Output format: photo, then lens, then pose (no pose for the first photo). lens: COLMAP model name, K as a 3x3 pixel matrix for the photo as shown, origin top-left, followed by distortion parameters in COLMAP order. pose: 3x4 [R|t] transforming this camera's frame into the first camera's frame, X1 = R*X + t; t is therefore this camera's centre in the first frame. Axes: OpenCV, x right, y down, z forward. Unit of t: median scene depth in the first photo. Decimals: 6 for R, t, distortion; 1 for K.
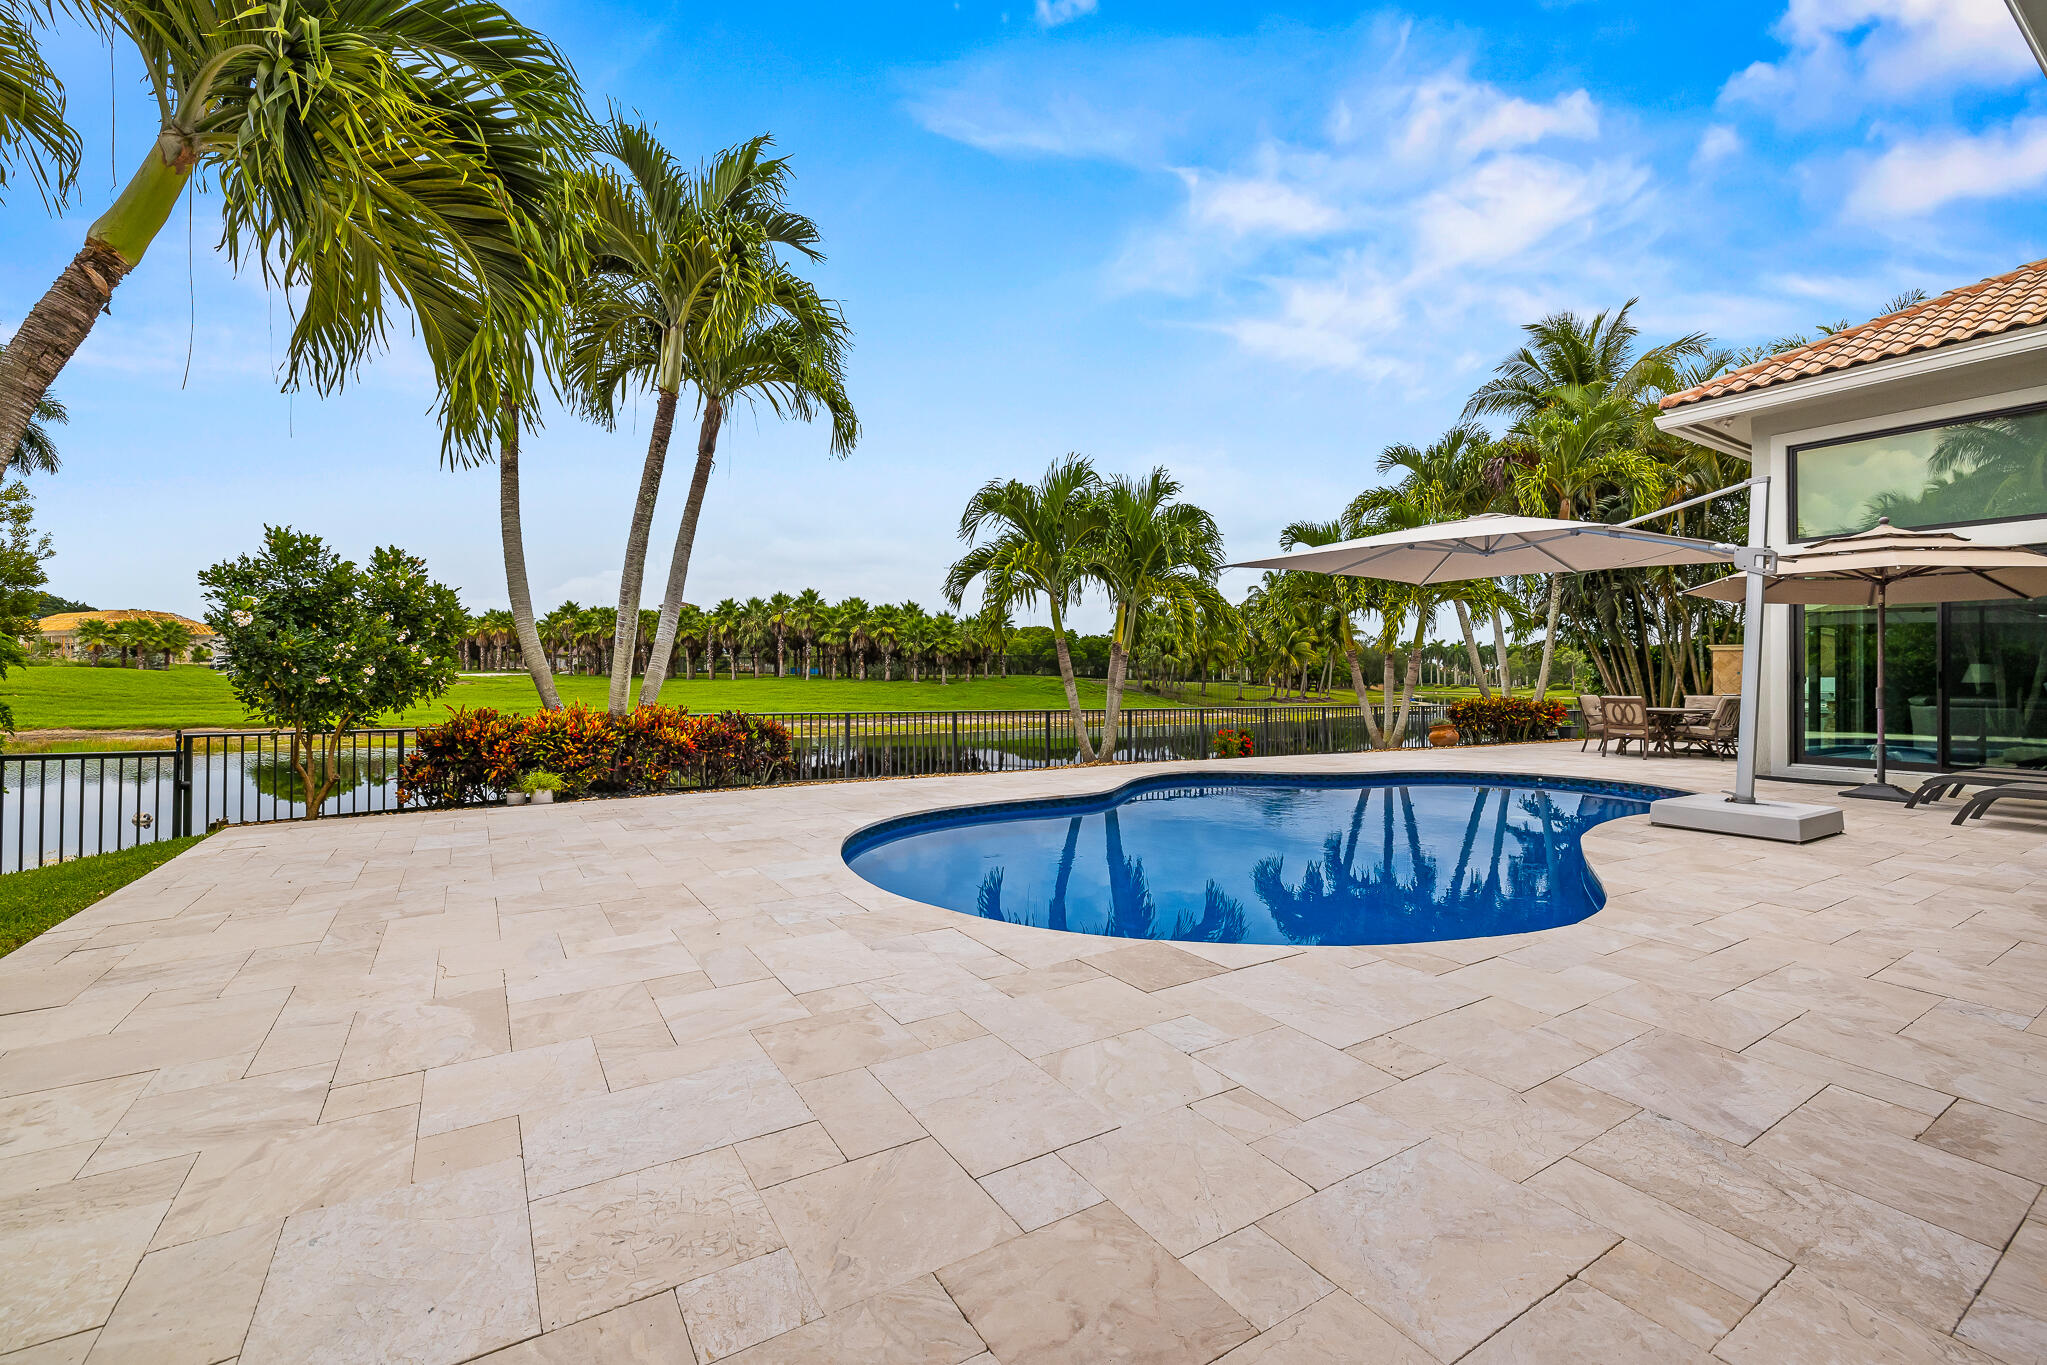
lens RADIAL K [[857.1, 0, 1016.9], [0, 857.1, 682.4], [0, 0, 1]] dist [0.001164, -0.000018]
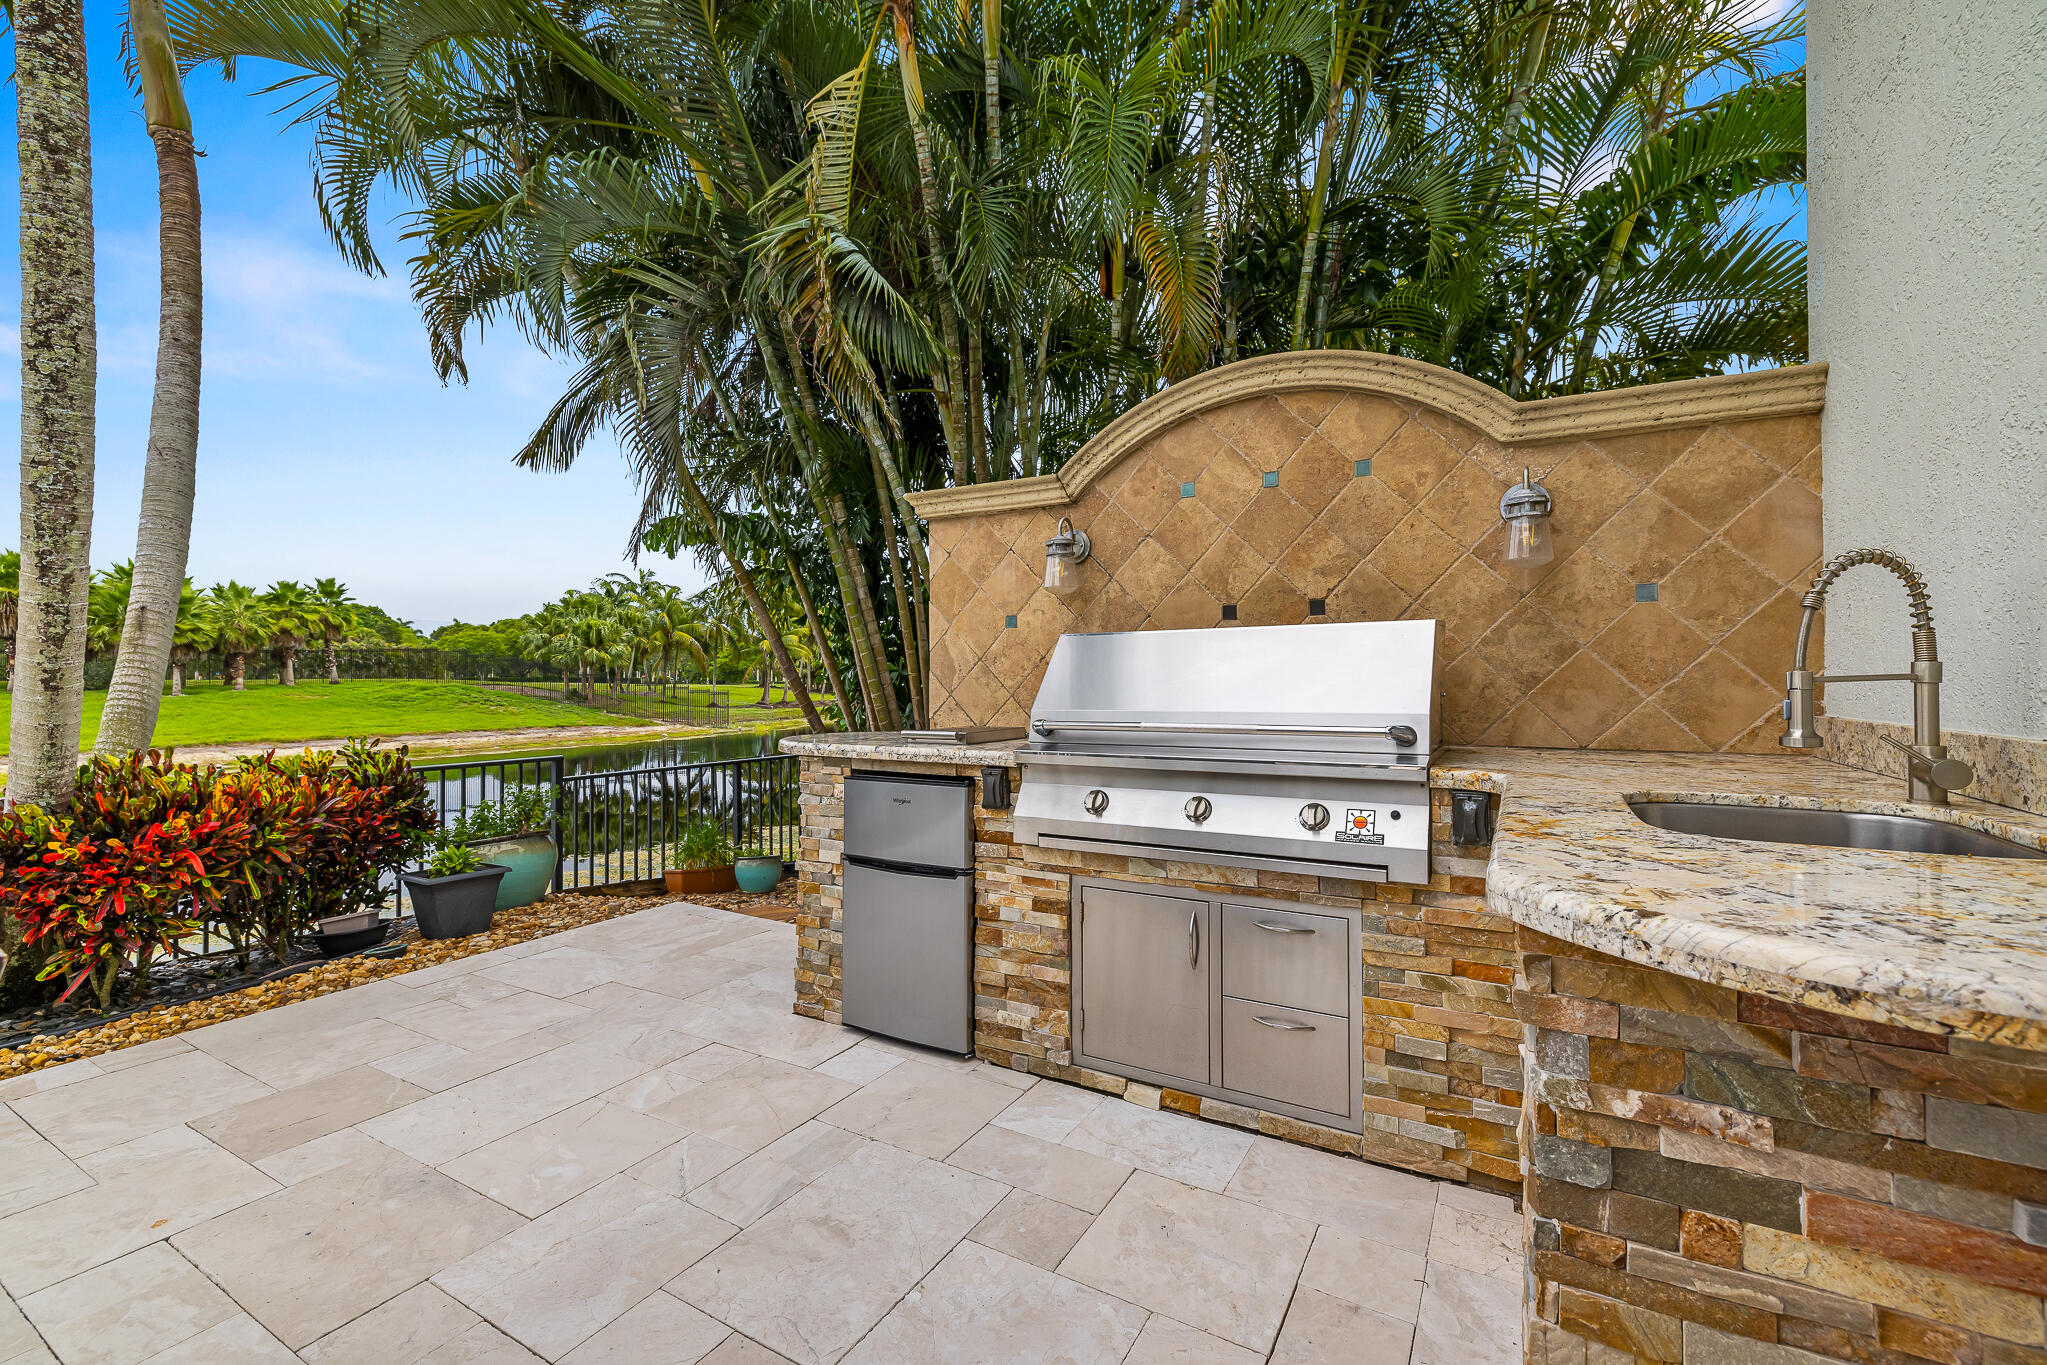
lens RADIAL K [[857.1, 0, 1016.9], [0, 857.1, 682.4], [0, 0, 1]] dist [0.001164, -0.000018]
pose [[0.892442, -0.009822, 0.451055, 1.432395], [0.011226, 0.999937, -0.000435, 0.008800], [-0.451022, 0.005452, 0.892496, 1.432746]]
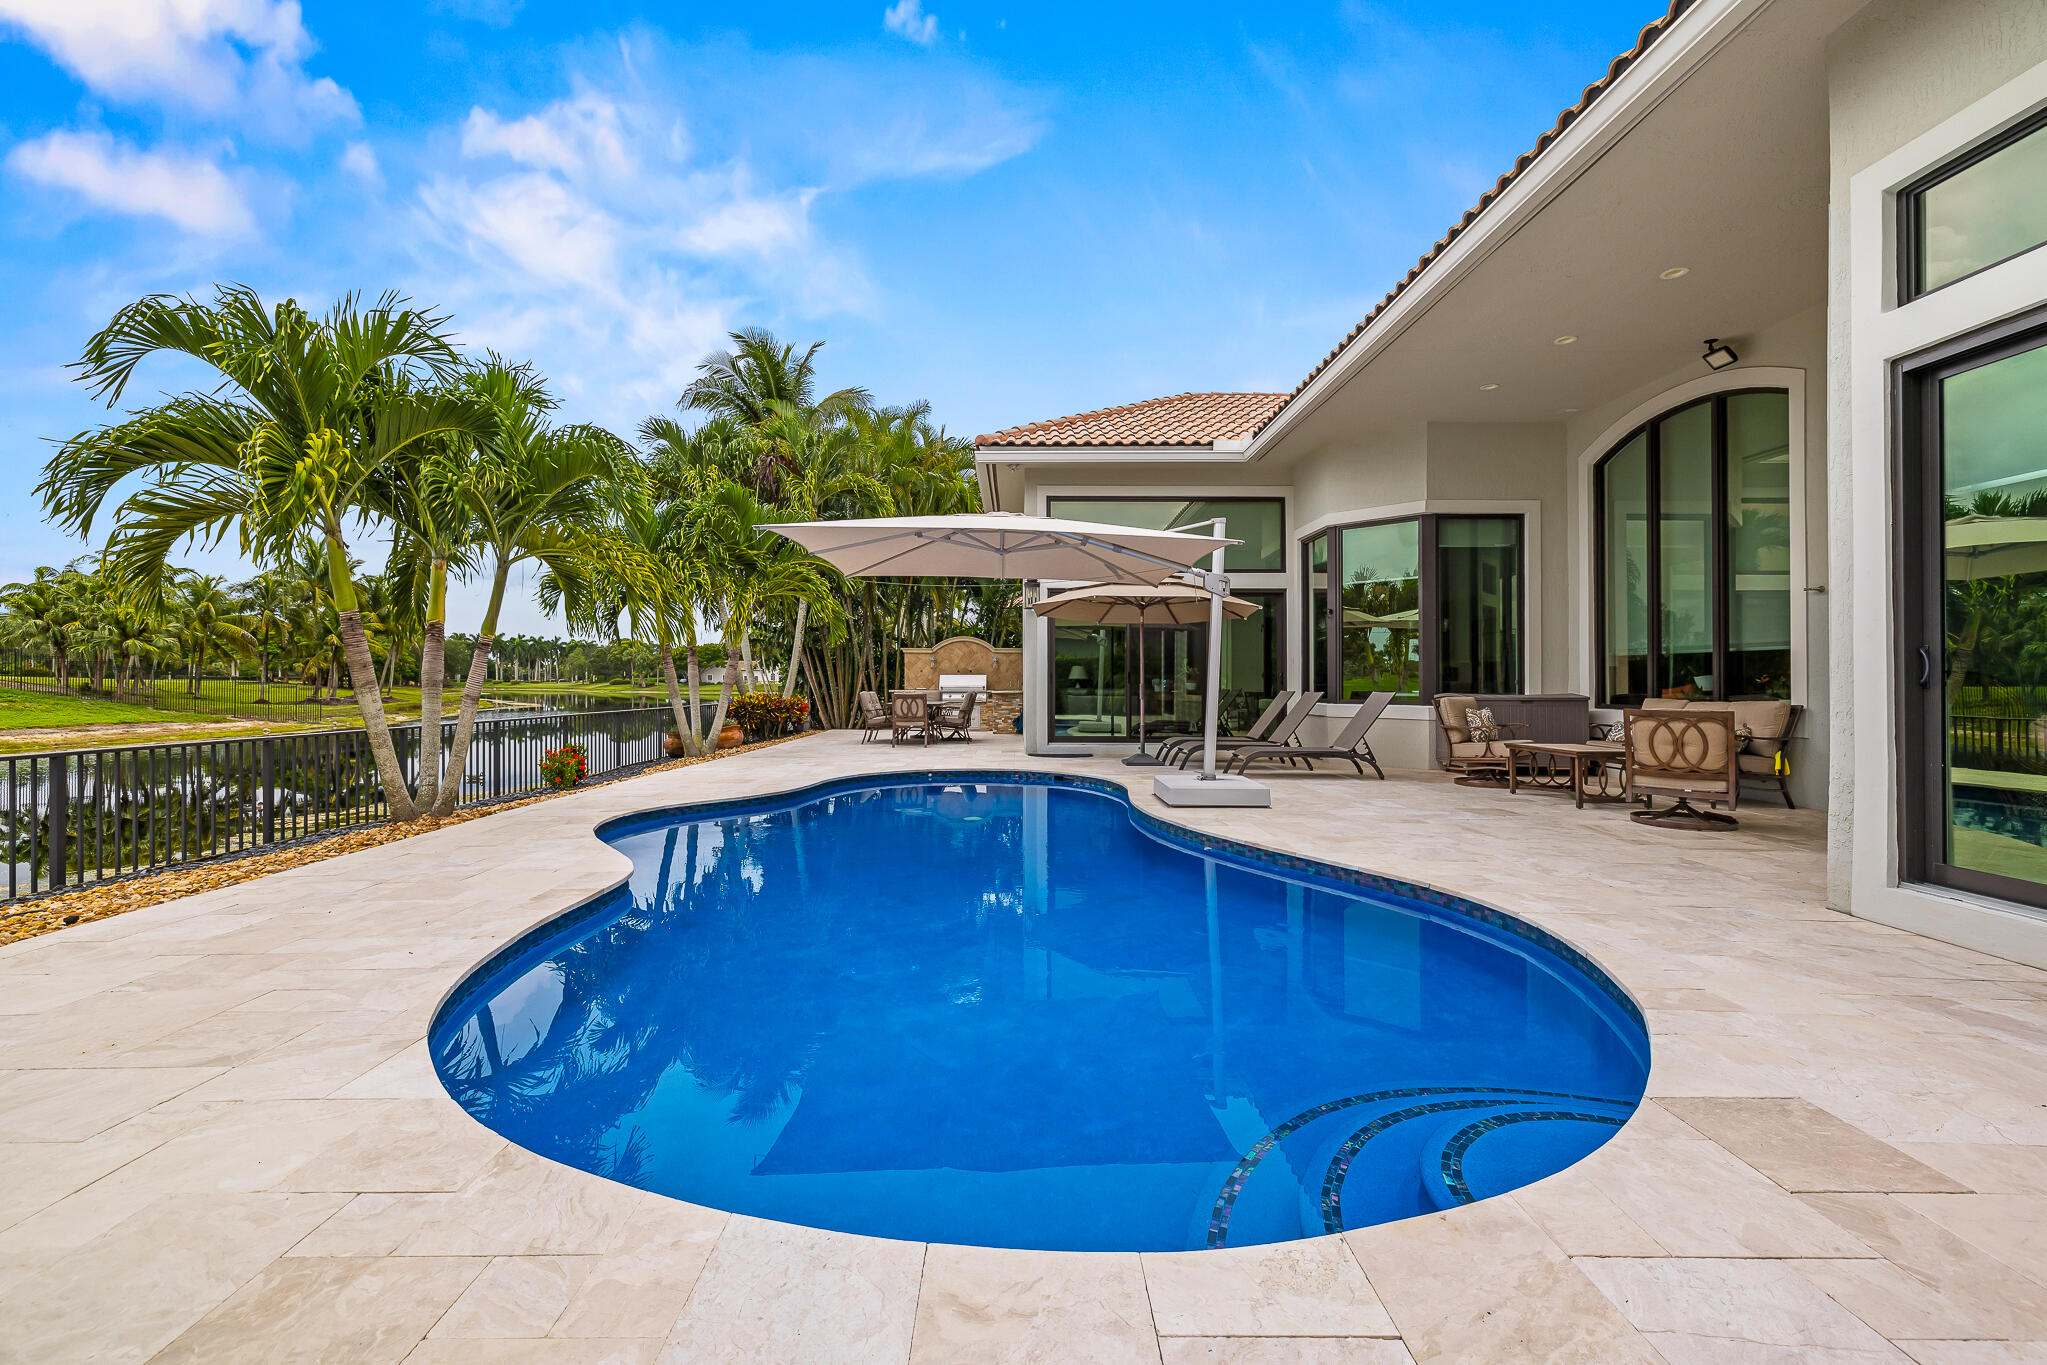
lens RADIAL K [[857.1, 0, 1016.9], [0, 857.1, 682.4], [0, 0, 1]] dist [0.001164, -0.000018]
pose [[0.534947, -0.009288, 0.844834, -0.200303], [0.004660, 0.999957, 0.008043, -0.006481], [-0.844873, -0.000366, 0.534967, 0.331396]]
